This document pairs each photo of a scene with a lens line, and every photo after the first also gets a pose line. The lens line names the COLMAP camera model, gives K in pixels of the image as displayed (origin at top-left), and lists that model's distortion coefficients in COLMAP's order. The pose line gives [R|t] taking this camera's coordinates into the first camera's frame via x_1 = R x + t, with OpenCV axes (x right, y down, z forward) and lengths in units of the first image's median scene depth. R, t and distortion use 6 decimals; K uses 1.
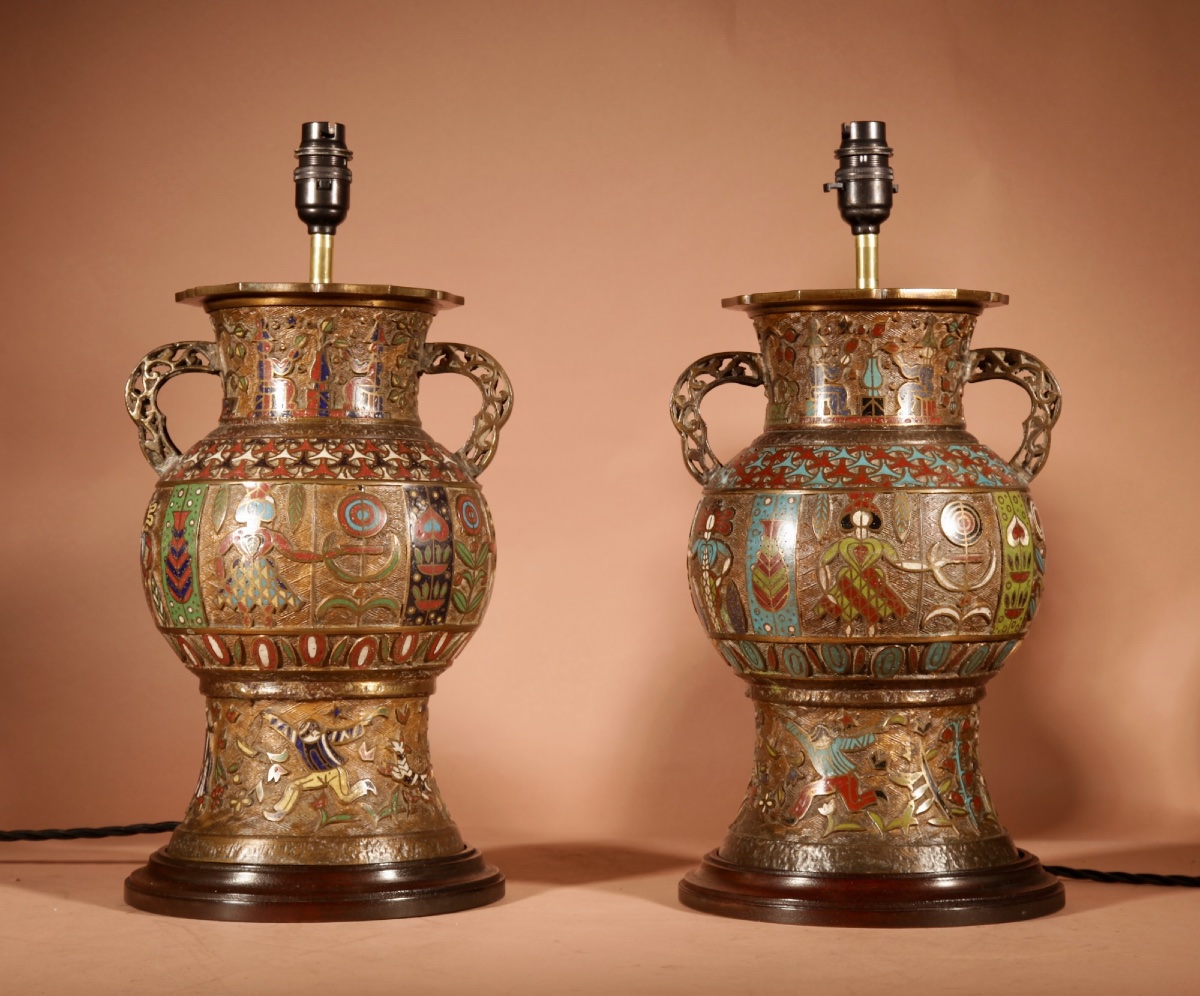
lens RADIAL K [[2723.8, 0, 600.0], [0, 2723.8, 498.0], [0, 0, 1]] dist [0.169122, 0.271722]
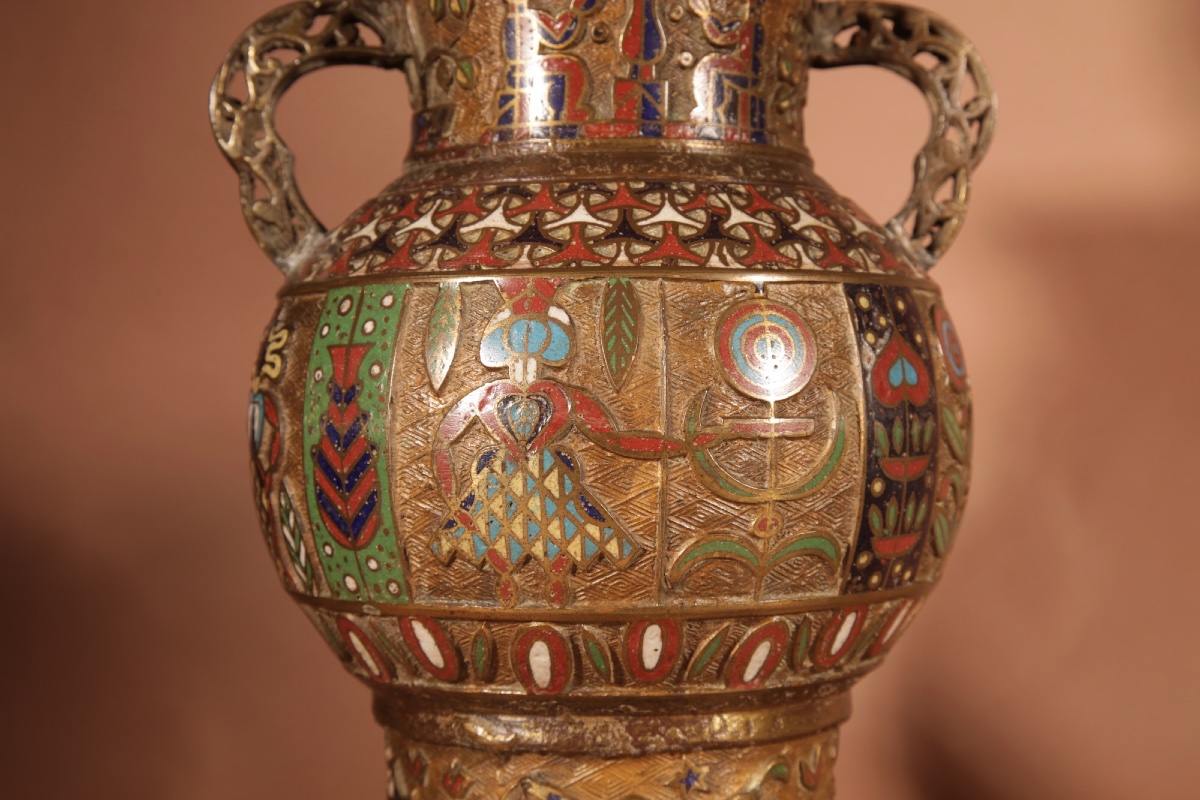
lens RADIAL K [[1974.7, 0, 600.0], [0, 1974.7, 400.0], [0, 0, 1]] dist [0.111482, 0.032561]
pose [[0.998471, -0.010678, 0.054242, -0.129125], [0.009454, 0.999696, 0.022779, 0.006844], [-0.054469, -0.022231, 0.998268, 0.669966]]
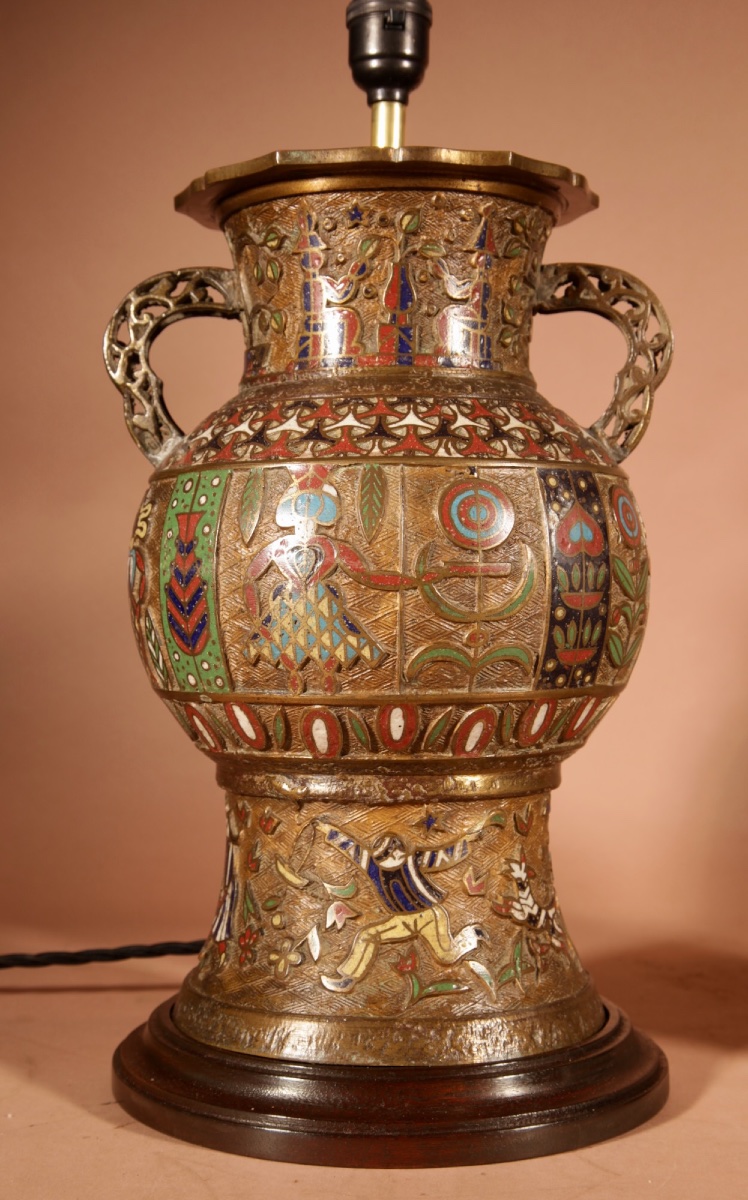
lens RADIAL K [[1744.5, 0, 332.5], [0, 1744.5, 623.3], [0, 0, 1]] dist [0.079661, 0.011229]
pose [[0.998626, -0.006344, -0.052009, -0.097778], [0.008069, 0.999422, 0.033015, 0.017496], [0.051770, -0.033390, 0.998101, 0.587321]]
